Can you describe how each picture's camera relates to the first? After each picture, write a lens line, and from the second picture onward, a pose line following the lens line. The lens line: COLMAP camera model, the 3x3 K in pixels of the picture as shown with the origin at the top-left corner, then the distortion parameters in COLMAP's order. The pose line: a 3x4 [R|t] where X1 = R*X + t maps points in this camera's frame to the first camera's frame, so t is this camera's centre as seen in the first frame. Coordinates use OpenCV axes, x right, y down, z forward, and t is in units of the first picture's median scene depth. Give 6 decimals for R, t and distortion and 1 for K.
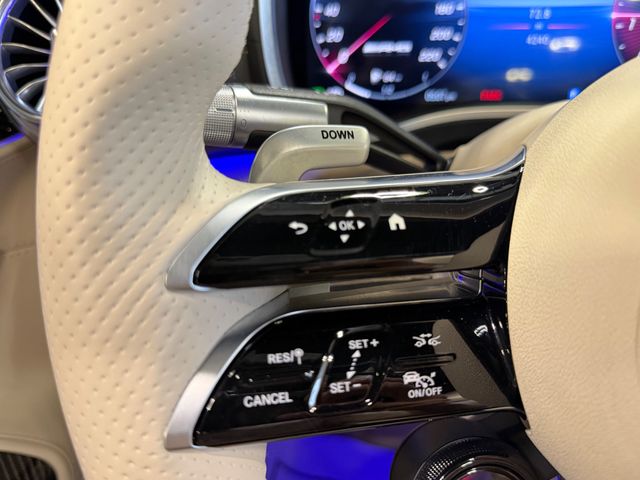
lens RADIAL K [[524.3, 0, 299.2], [0, 524.3, 239.0], [0, 0, 1]] dist [0.000464, -0.110016]
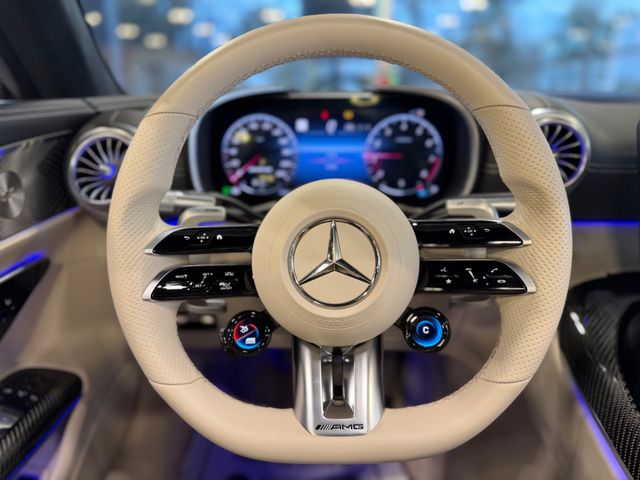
lens RADIAL K [[455.2, 0, 320.0], [0, 455.2, 240.0], [0, 0, 1]] dist [0.007079, 0.000896]
pose [[0.994279, 0.005649, 0.106660, 0.228686], [0.008266, 0.991535, -0.129573, 0.161361], [-0.106489, 0.129713, 0.985817, -0.835388]]
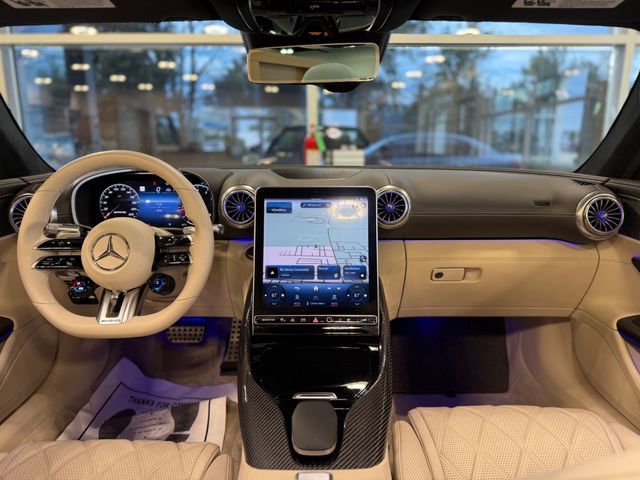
lens RADIAL K [[442.6, 0, 320.0], [0, 442.6, 240.0], [0, 0, 1]] dist [-0.012730, -0.003681]
pose [[0.989816, 0.008769, 0.142079, 1.249376], [0.021232, 0.977840, -0.208273, 0.577660], [-0.140757, 0.209168, 0.967696, -2.463998]]
